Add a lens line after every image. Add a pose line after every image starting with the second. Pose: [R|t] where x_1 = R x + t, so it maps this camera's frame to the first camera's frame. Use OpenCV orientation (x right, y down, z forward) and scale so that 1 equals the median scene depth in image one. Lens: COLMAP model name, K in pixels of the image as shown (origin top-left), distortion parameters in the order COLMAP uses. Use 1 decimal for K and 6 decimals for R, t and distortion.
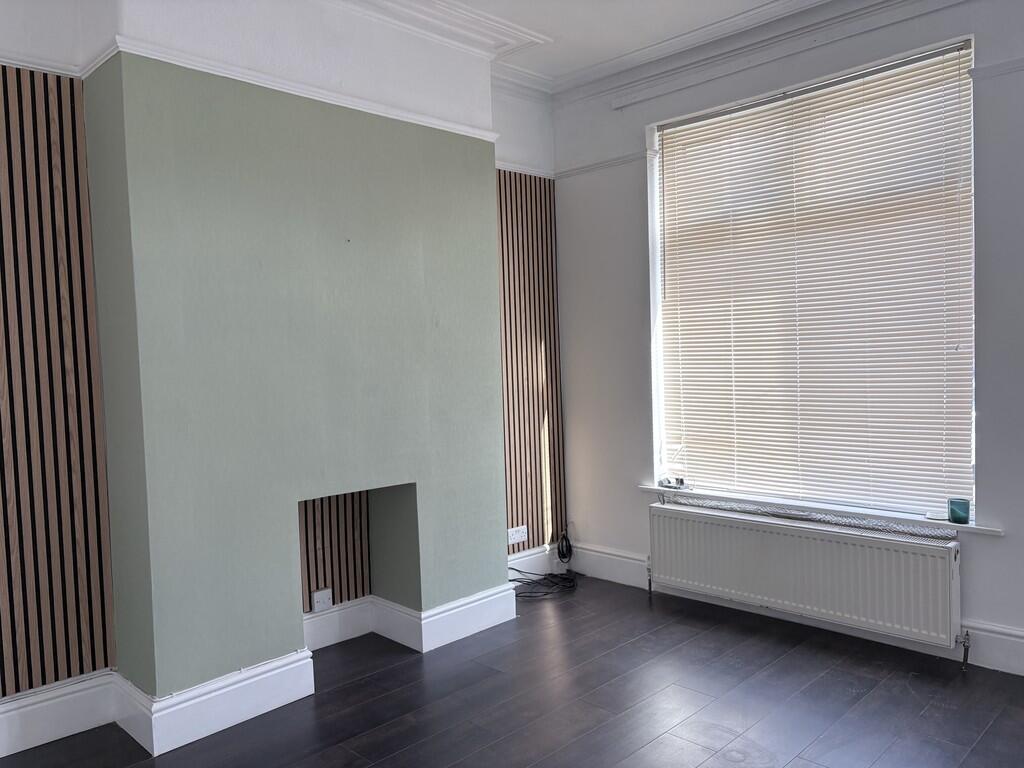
lens RADIAL K [[781.6, 0, 508.5], [0, 781.6, 388.2], [0, 0, 1]] dist [0.055874, -0.073796]
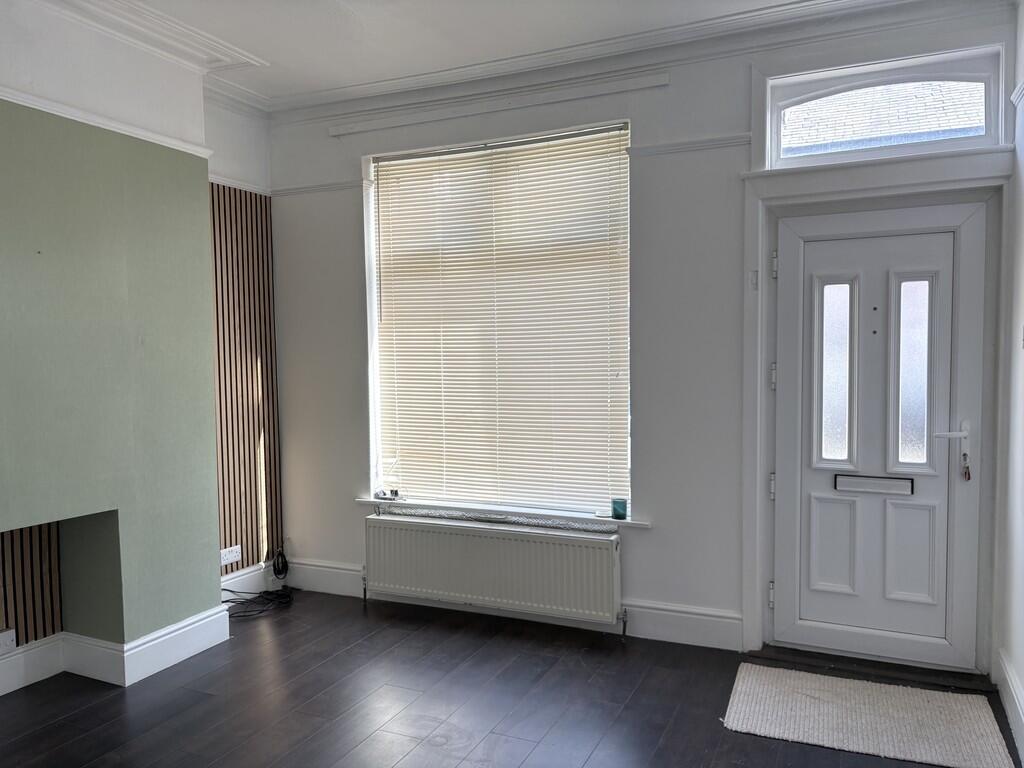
lens RADIAL K [[781.6, 0, 508.5], [0, 781.6, 388.2], [0, 0, 1]] dist [0.055874, -0.073796]
pose [[0.937431, 0.003517, 0.348153, -0.007571], [-0.000966, 0.999971, -0.007499, -0.017943], [-0.348170, 0.006693, 0.937408, -0.059443]]
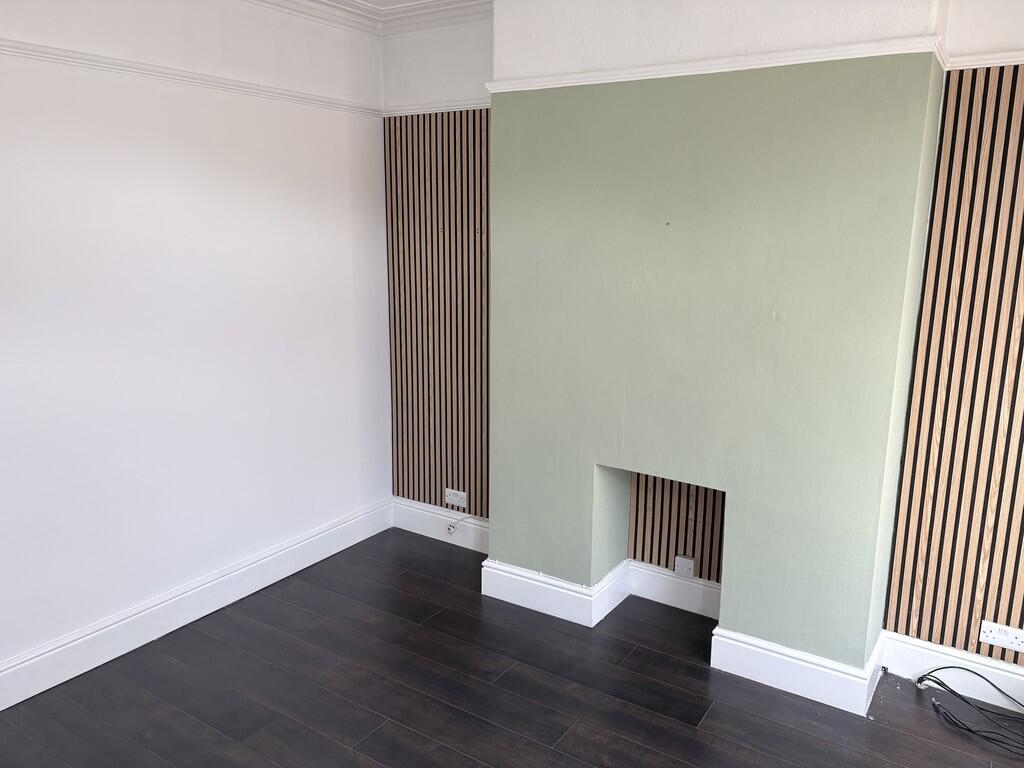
lens RADIAL K [[781.6, 0, 508.5], [0, 781.6, 388.2], [0, 0, 1]] dist [0.055874, -0.073796]
pose [[0.190338, 0.240409, -0.951827, 0.611901], [-0.059450, 0.970595, 0.233261, -0.175462], [0.979917, 0.012188, 0.199033, 0.531341]]
